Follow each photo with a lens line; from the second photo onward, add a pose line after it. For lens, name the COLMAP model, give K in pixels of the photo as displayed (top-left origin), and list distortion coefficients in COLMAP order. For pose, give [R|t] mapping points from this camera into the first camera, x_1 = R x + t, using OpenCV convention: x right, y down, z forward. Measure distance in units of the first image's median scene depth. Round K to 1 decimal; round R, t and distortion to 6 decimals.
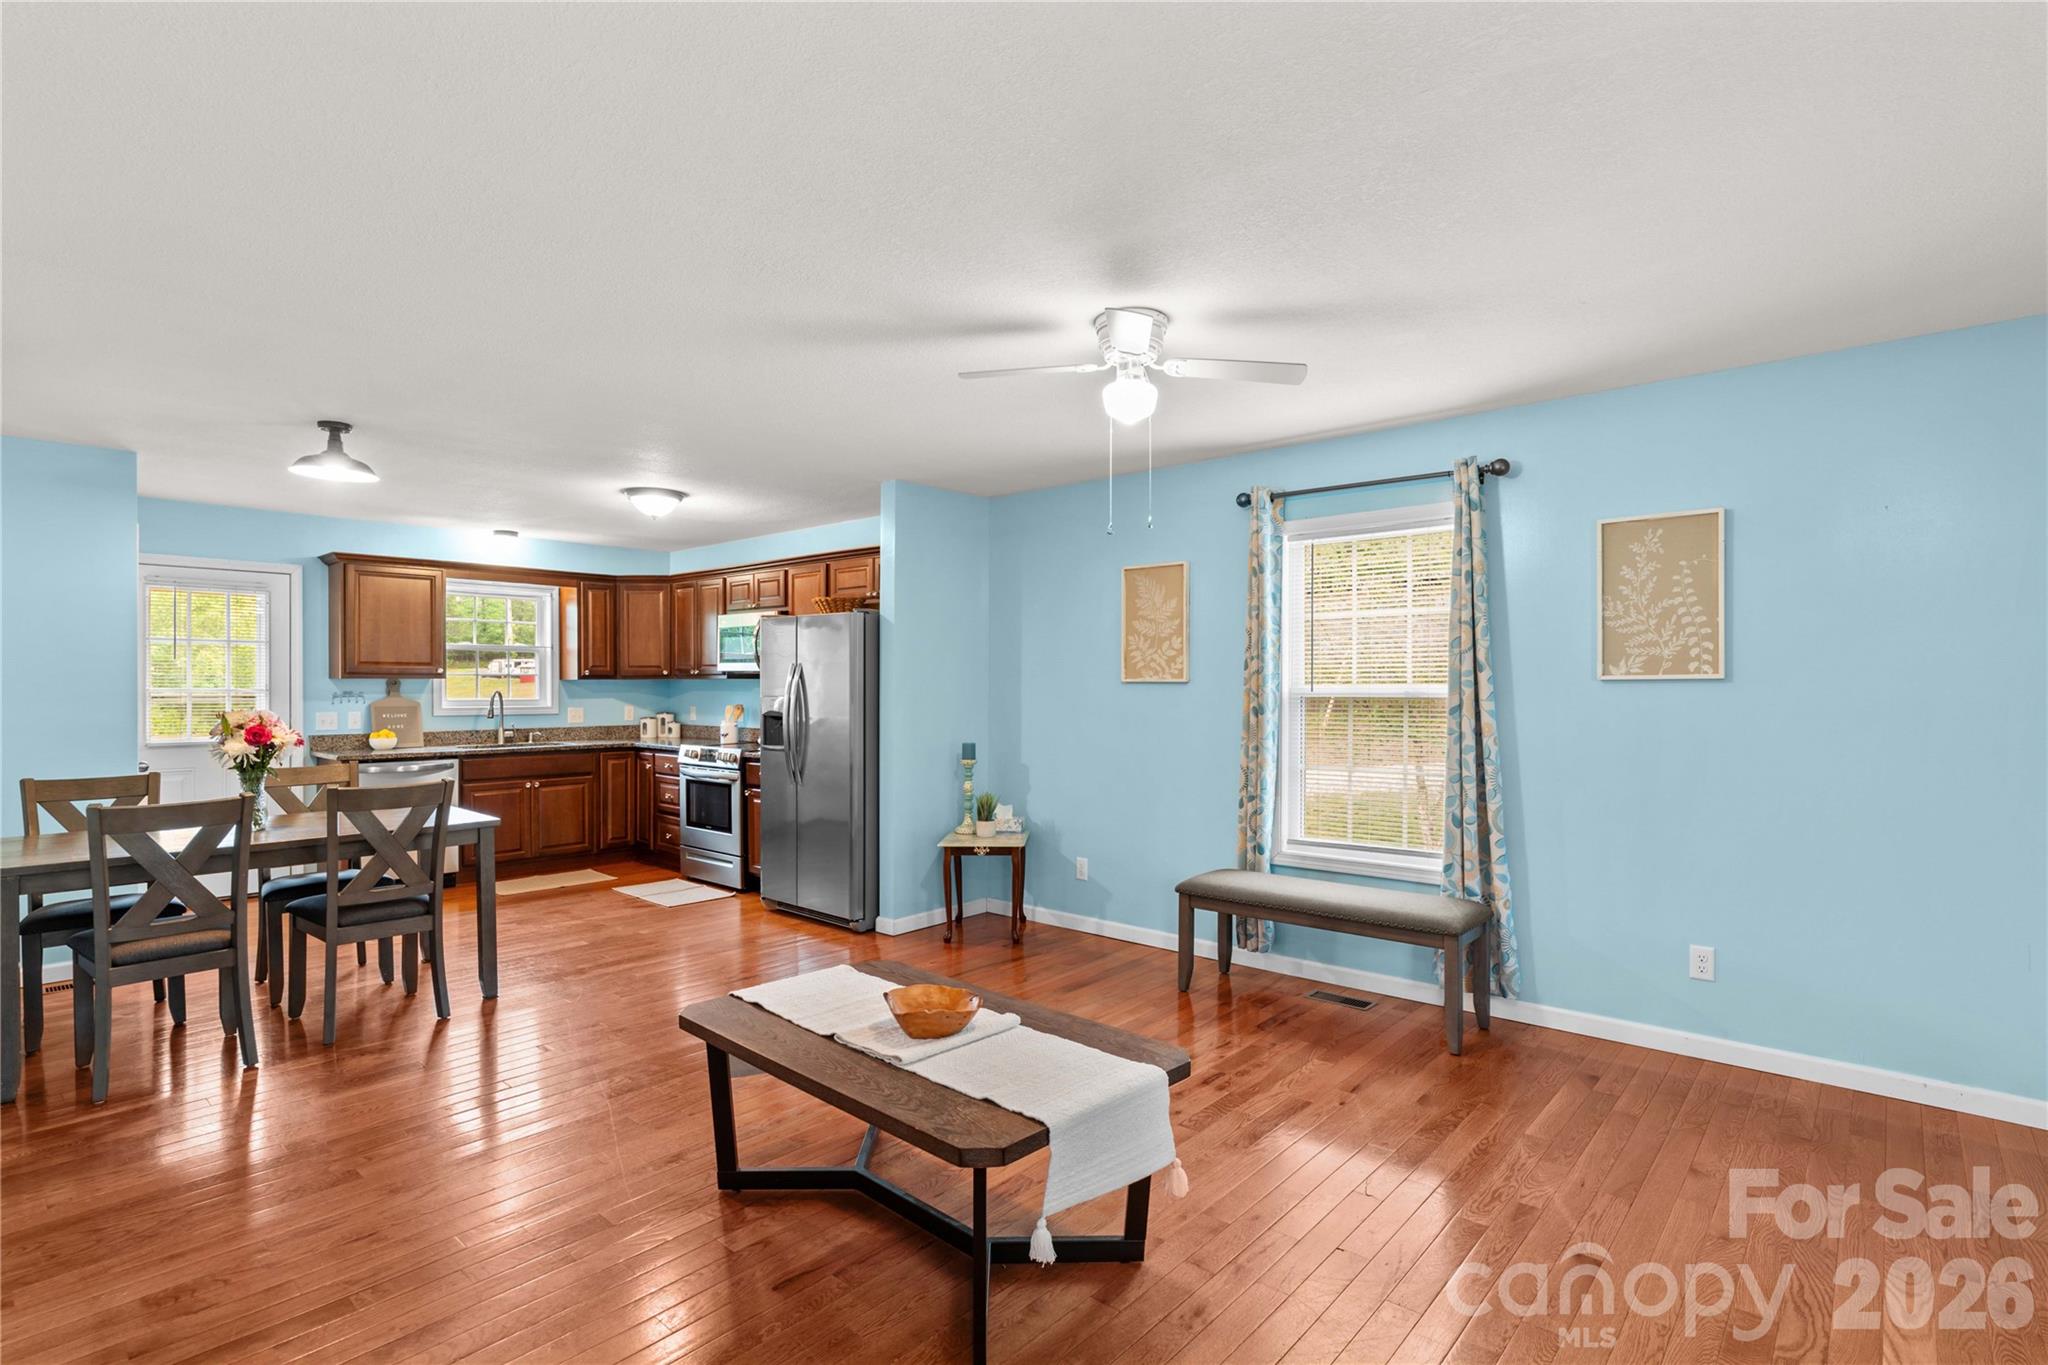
lens RADIAL K [[950.6, 0, 1073.8], [0, 950.6, 687.5], [0, 0, 1]] dist [-0.007950, -0.000118]
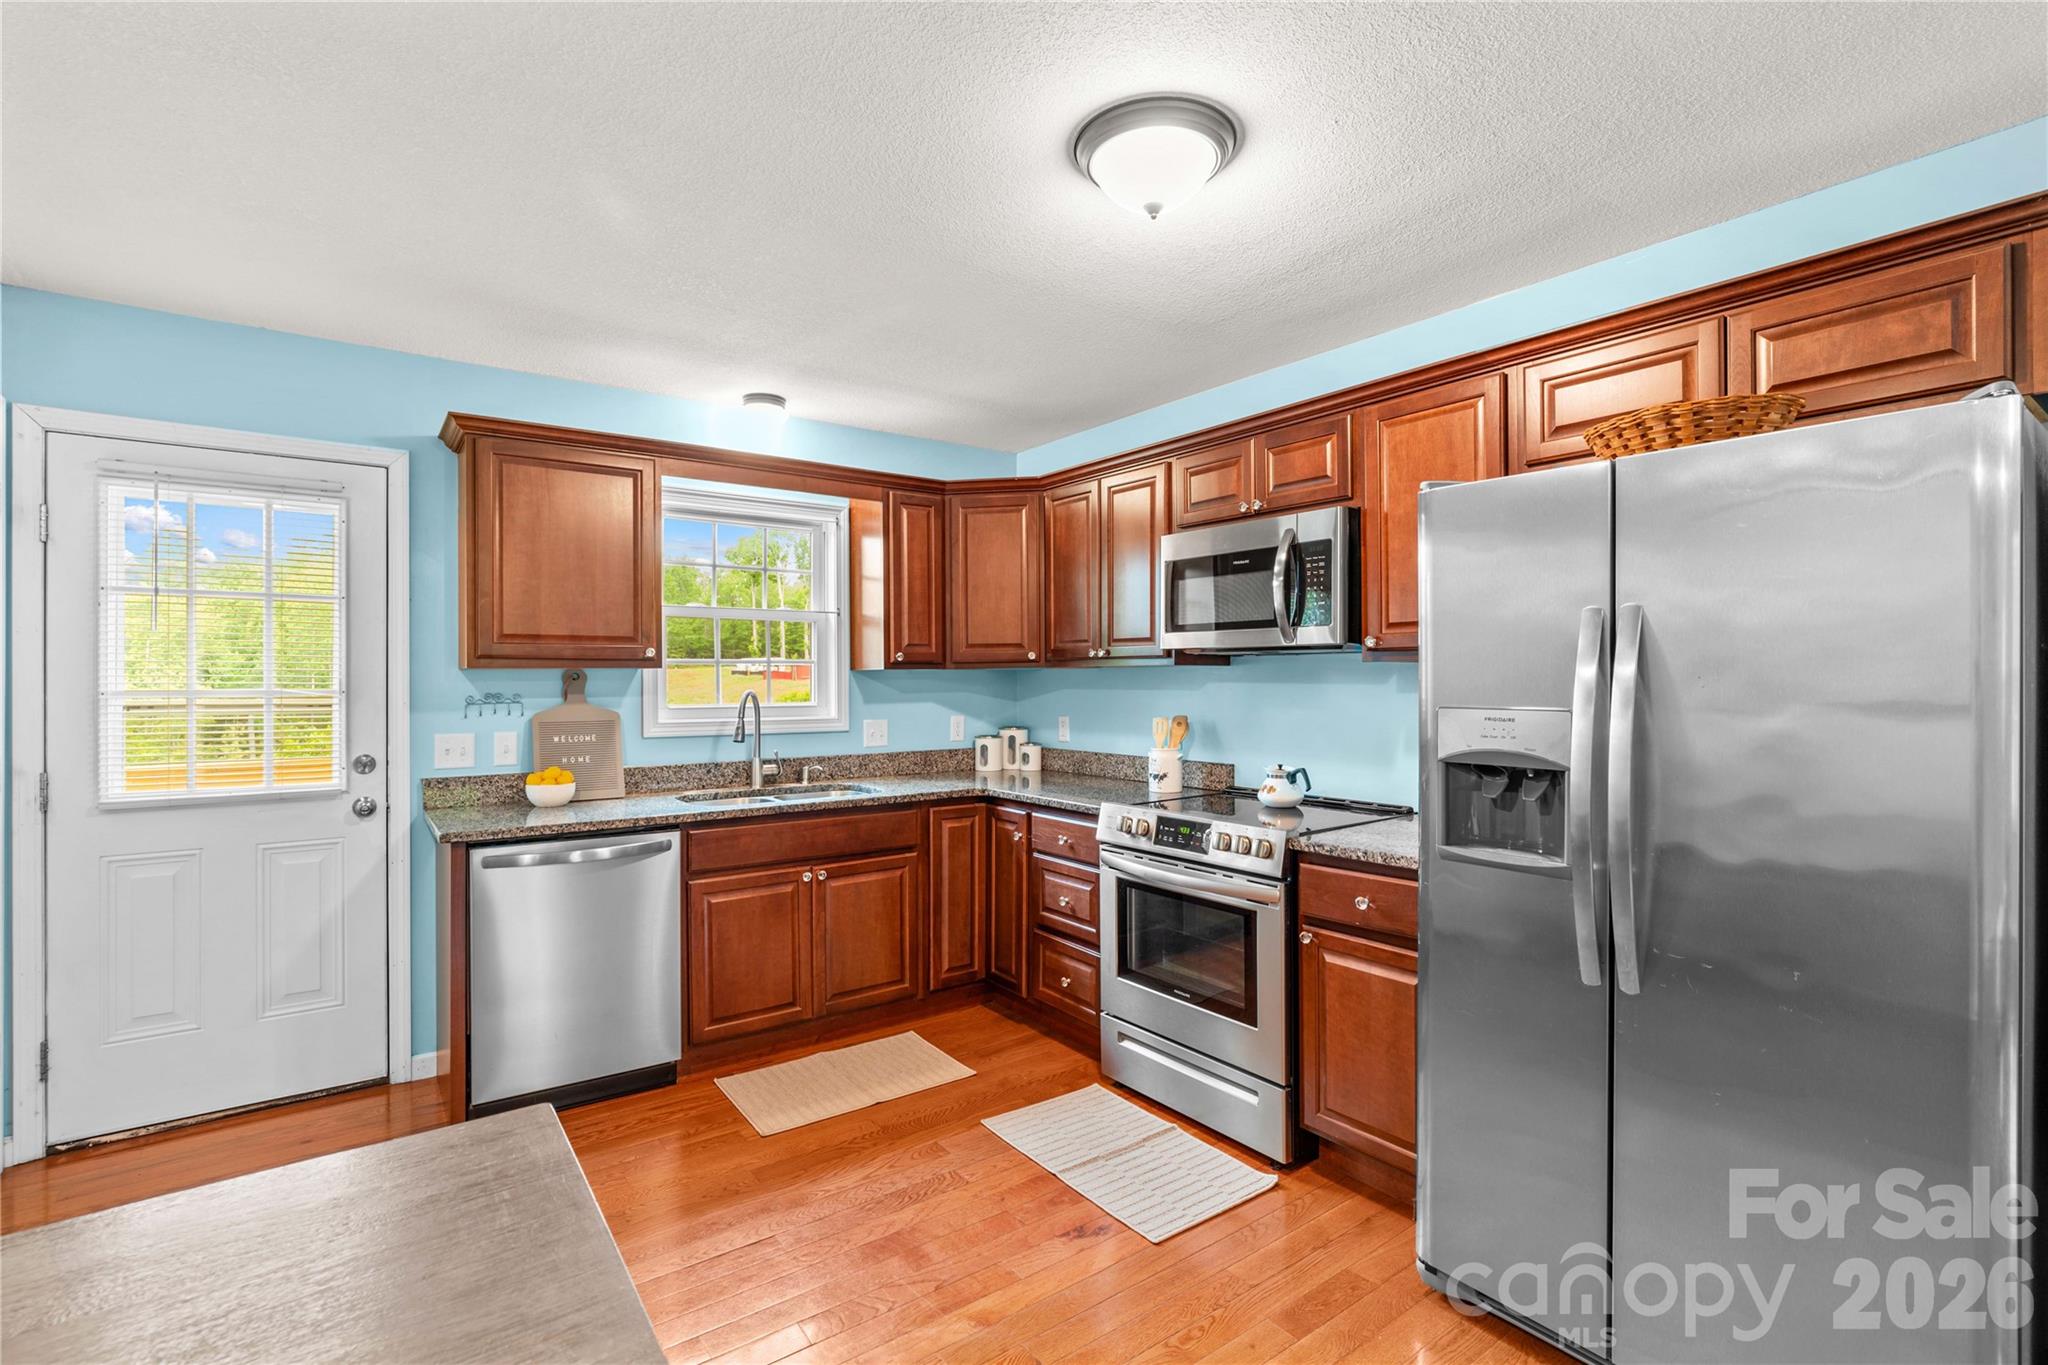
lens RADIAL K [[987.0, 0, 1098.0], [0, 987.0, 674.6], [0, 0, 1]] dist [-0.011286, -0.000046]
pose [[0.980334, -0.005671, -0.197266, -0.316097], [0.004187, 0.999960, -0.007944, -0.000525], [0.197303, 0.006962, 0.980318, 0.508944]]
